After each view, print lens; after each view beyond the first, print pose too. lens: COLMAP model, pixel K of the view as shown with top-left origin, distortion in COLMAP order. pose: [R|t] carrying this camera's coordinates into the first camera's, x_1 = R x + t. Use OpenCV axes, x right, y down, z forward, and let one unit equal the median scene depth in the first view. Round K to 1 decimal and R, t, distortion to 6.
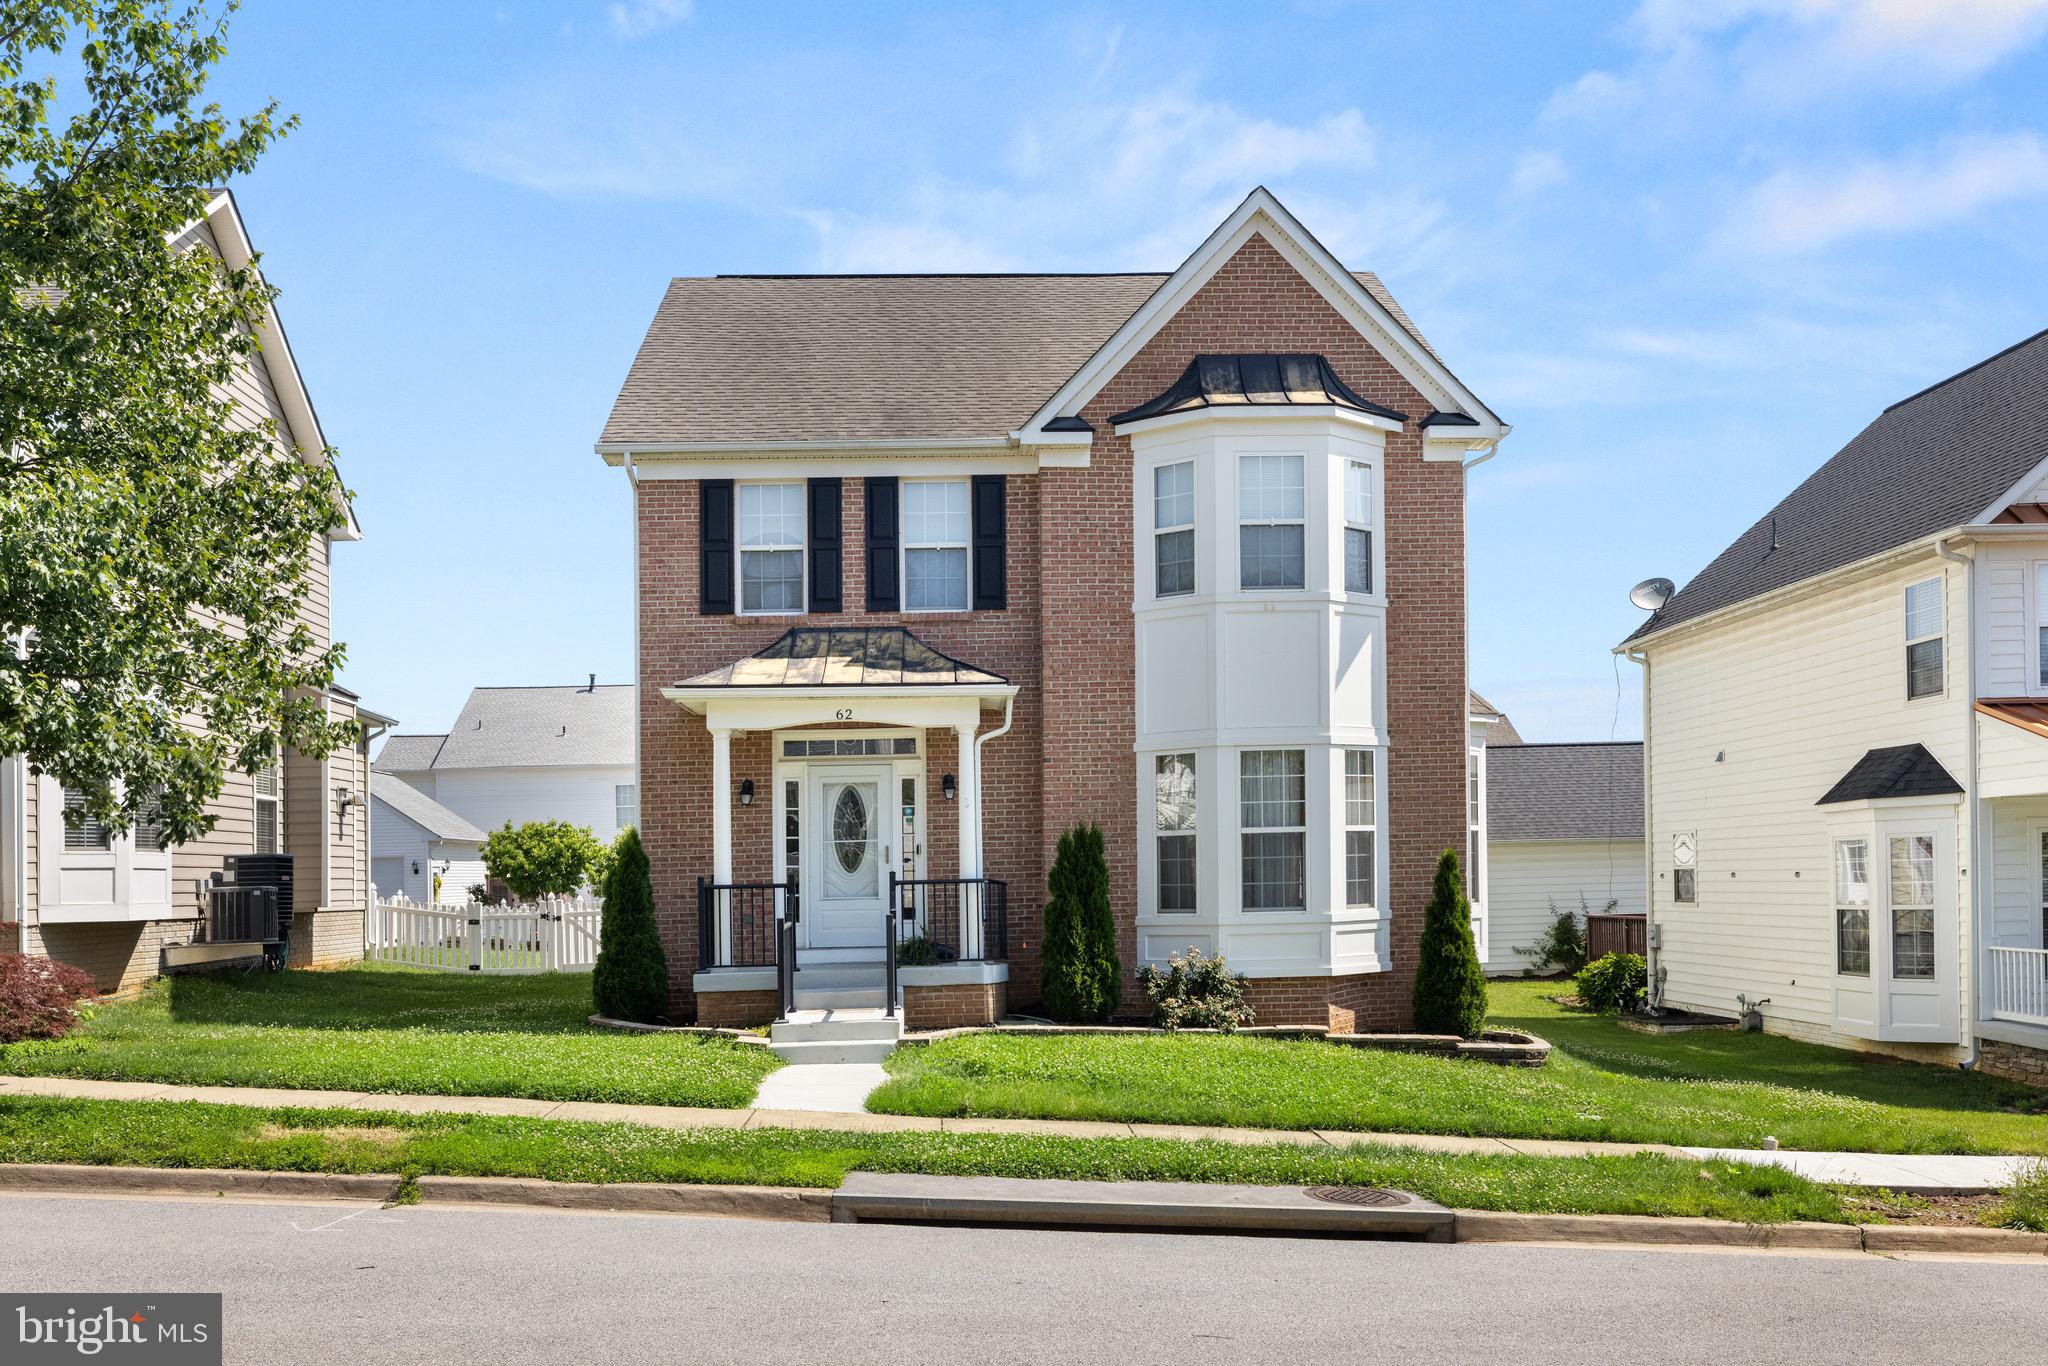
lens RADIAL K [[1725.2, 0, 1035.9], [0, 1725.2, 665.8], [0, 0, 1]] dist [-0.001616, 0.010530]
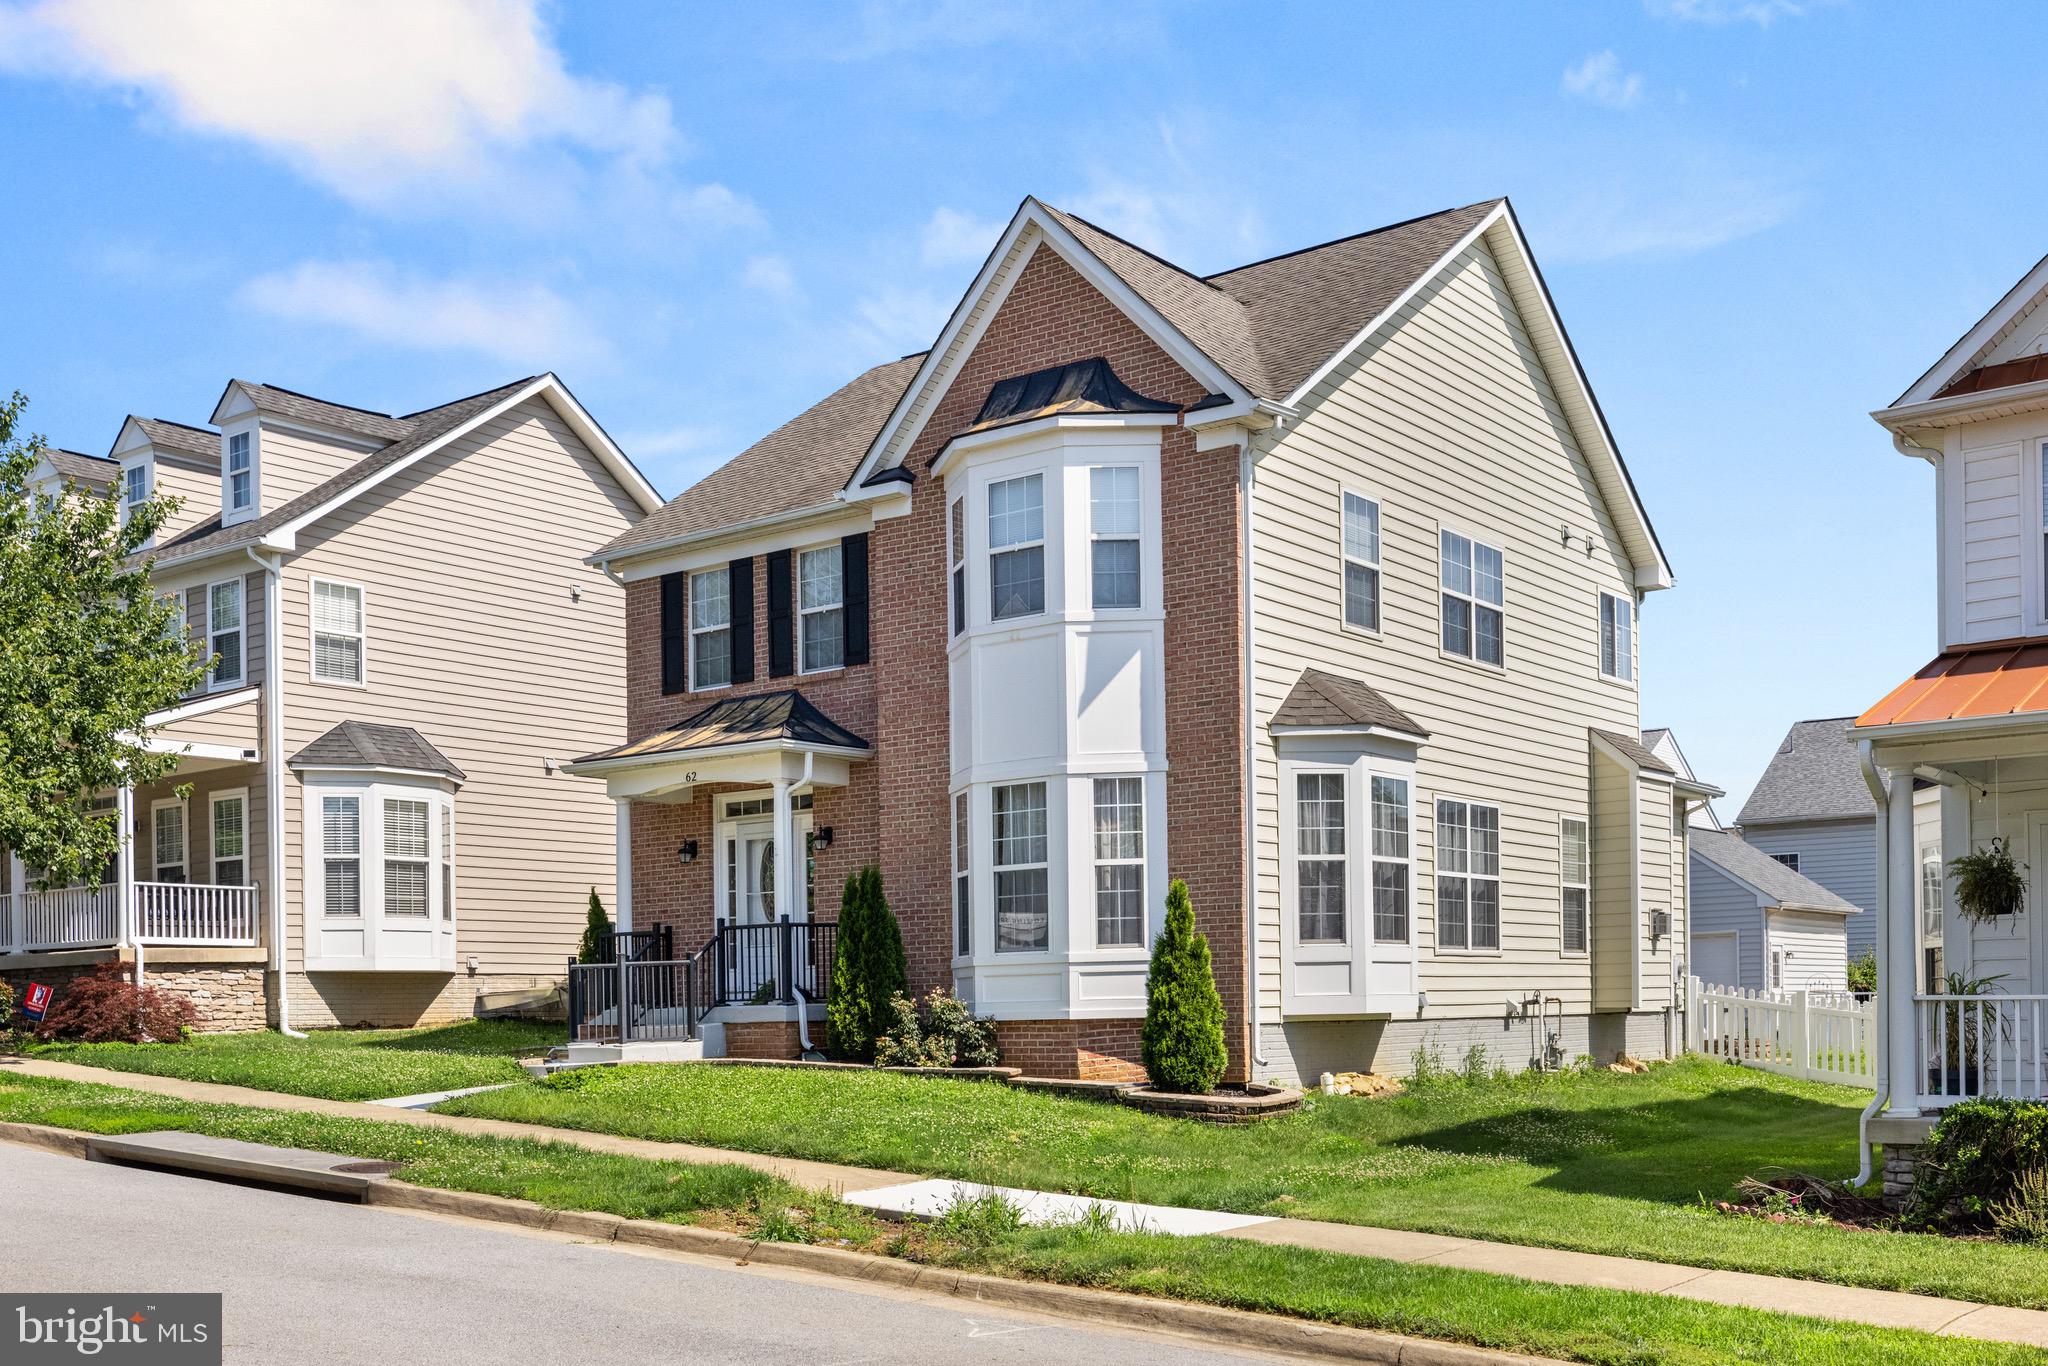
lens RADIAL K [[2052.1, 0, 1022.1], [0, 2052.1, 692.8], [0, 0, 1]] dist [0.017396, 0.000000]
pose [[0.767216, -0.091283, -0.634860, 0.839519], [0.081550, 0.995670, -0.044611, 0.047690], [0.636183, -0.017547, 0.771338, 0.115441]]
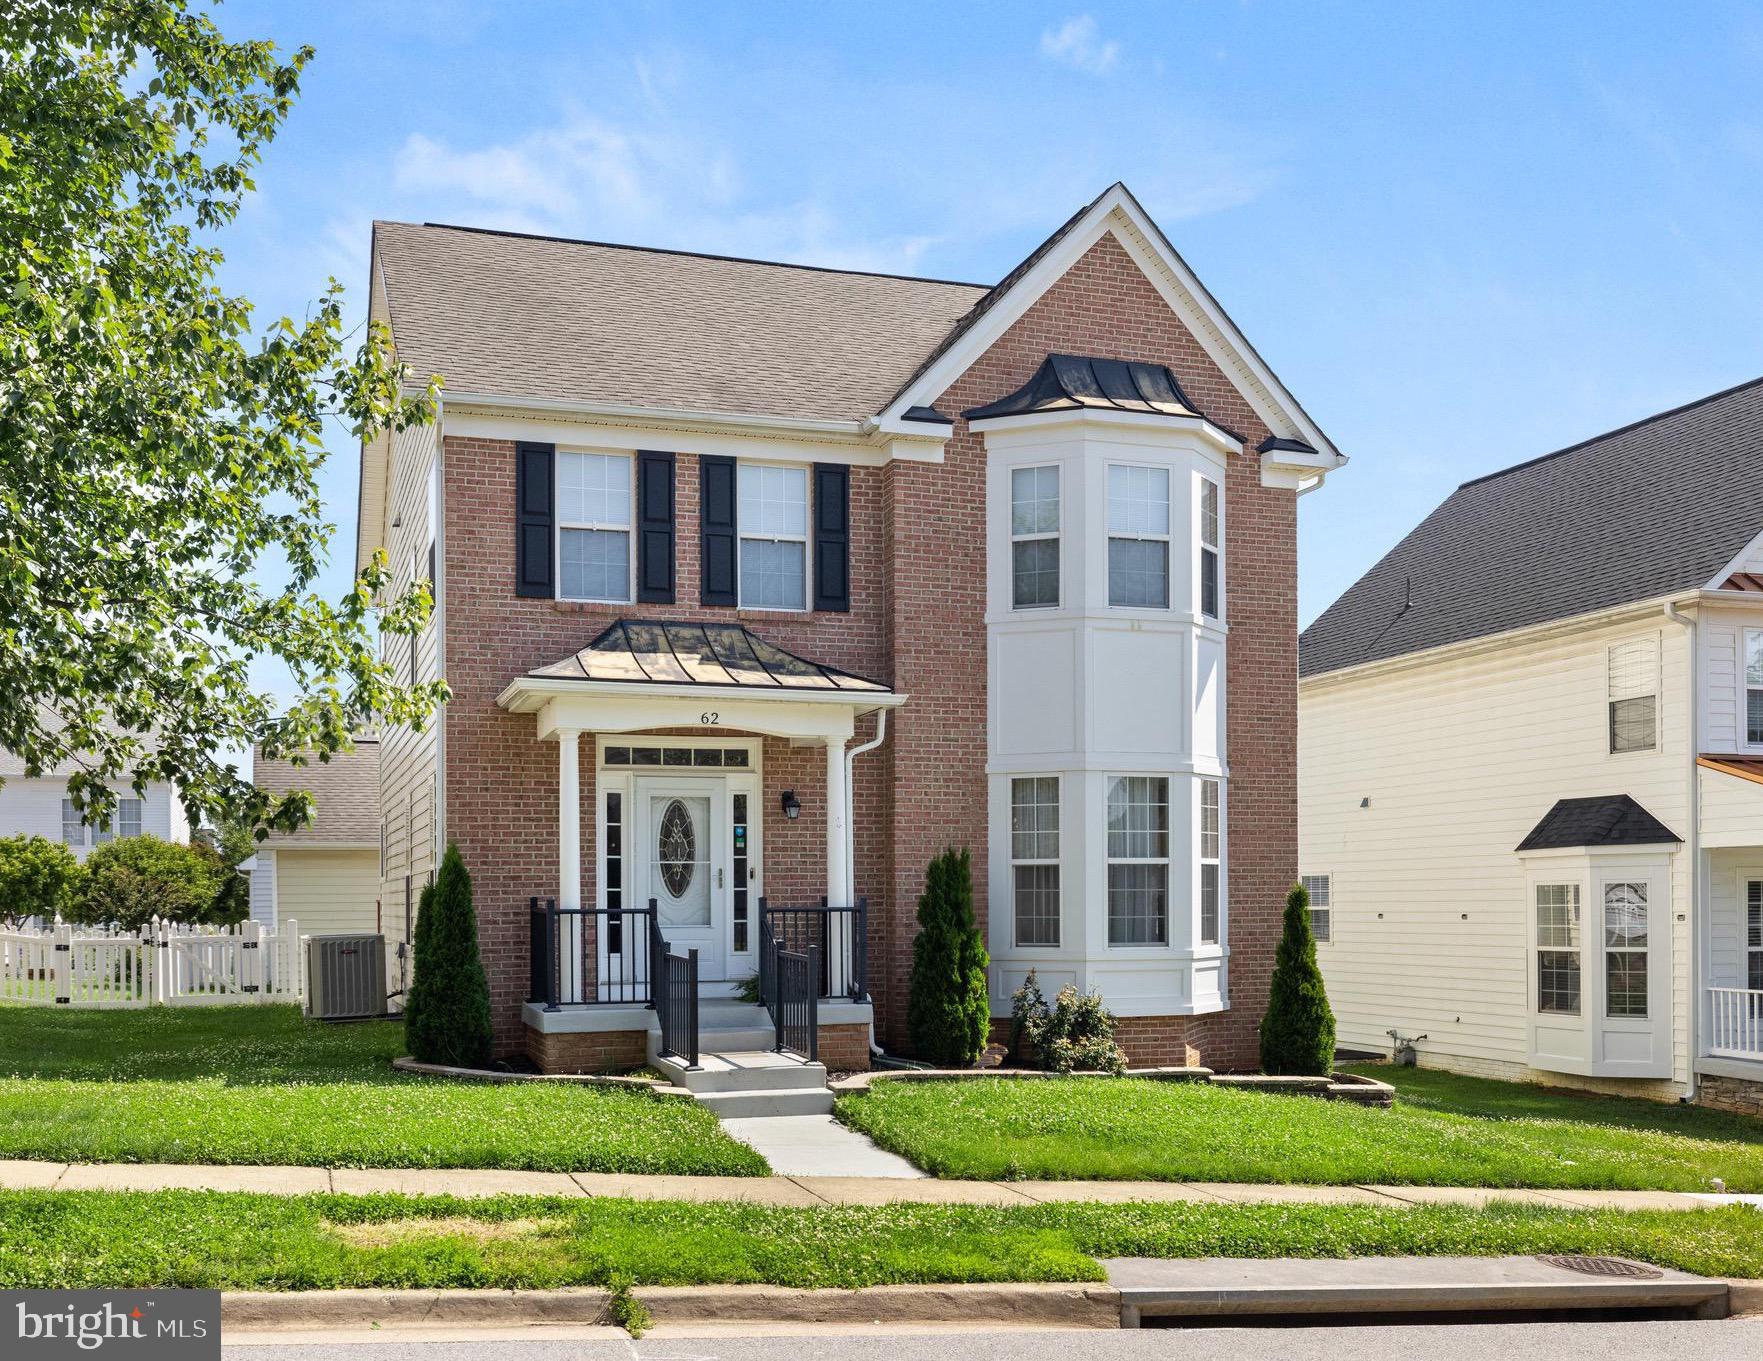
lens RADIAL K [[1661.7, 0, 778.6], [0, 1661.7, 733.5], [0, 0, 1]] dist [0.006390, 0.000000]
pose [[0.968522, 0.042744, 0.245230, -0.269037], [-0.046696, 0.998856, 0.010319, 0.024137], [-0.244508, -0.021446, 0.969410, 0.159108]]
